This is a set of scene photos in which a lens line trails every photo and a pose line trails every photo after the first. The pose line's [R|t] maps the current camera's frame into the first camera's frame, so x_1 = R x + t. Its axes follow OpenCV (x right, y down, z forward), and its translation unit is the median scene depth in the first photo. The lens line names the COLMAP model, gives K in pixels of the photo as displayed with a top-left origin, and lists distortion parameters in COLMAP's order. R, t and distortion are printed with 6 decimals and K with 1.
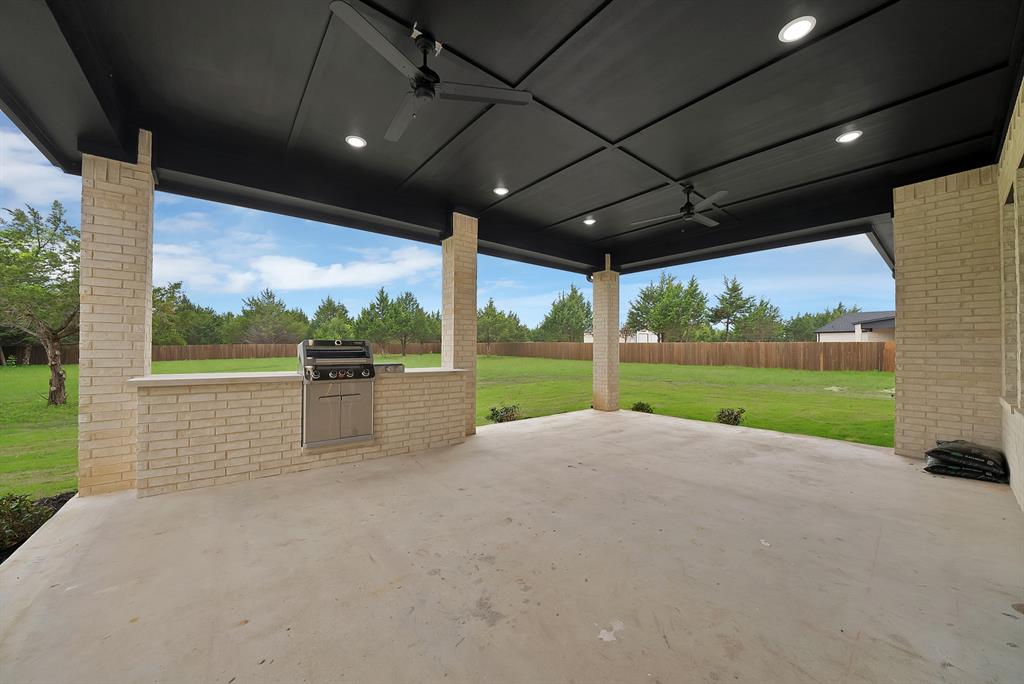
lens RADIAL K [[366.9, 0, 512.5], [0, 366.9, 346.8], [0, 0, 1]] dist [-0.022032, 0.000159]
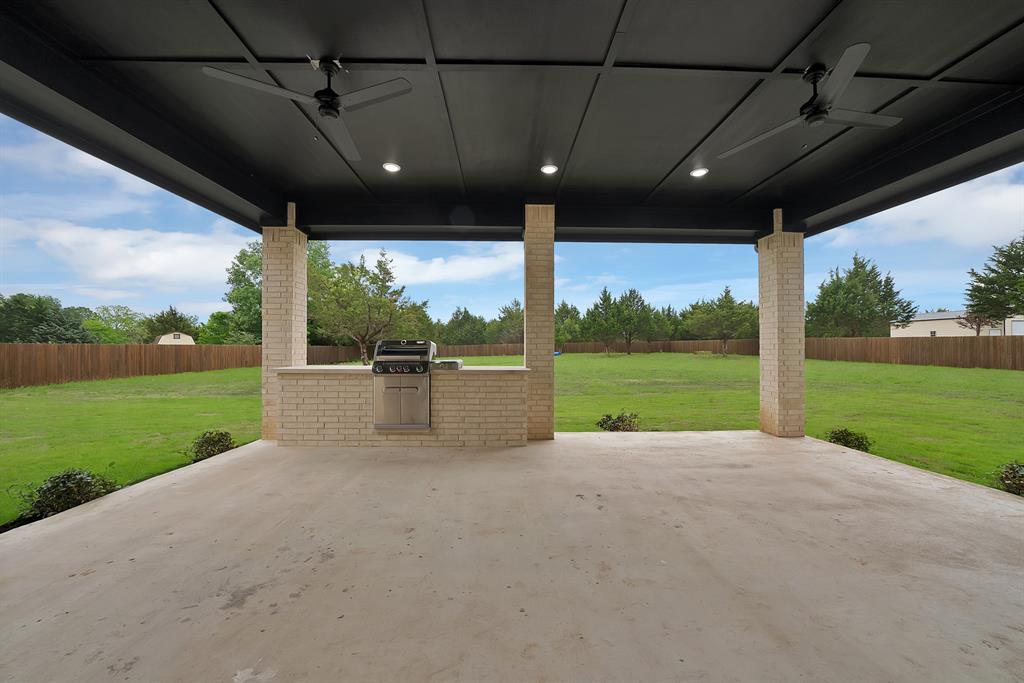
lens RADIAL K [[366.9, 0, 512.5], [0, 366.9, 346.3], [0, 0, 1]] dist [-0.022032, 0.000159]
pose [[0.791229, -0.005943, -0.611491, 0.381174], [0.007324, 0.999973, -0.000241, 0.003311], [0.611476, -0.004288, 0.791251, 0.211126]]
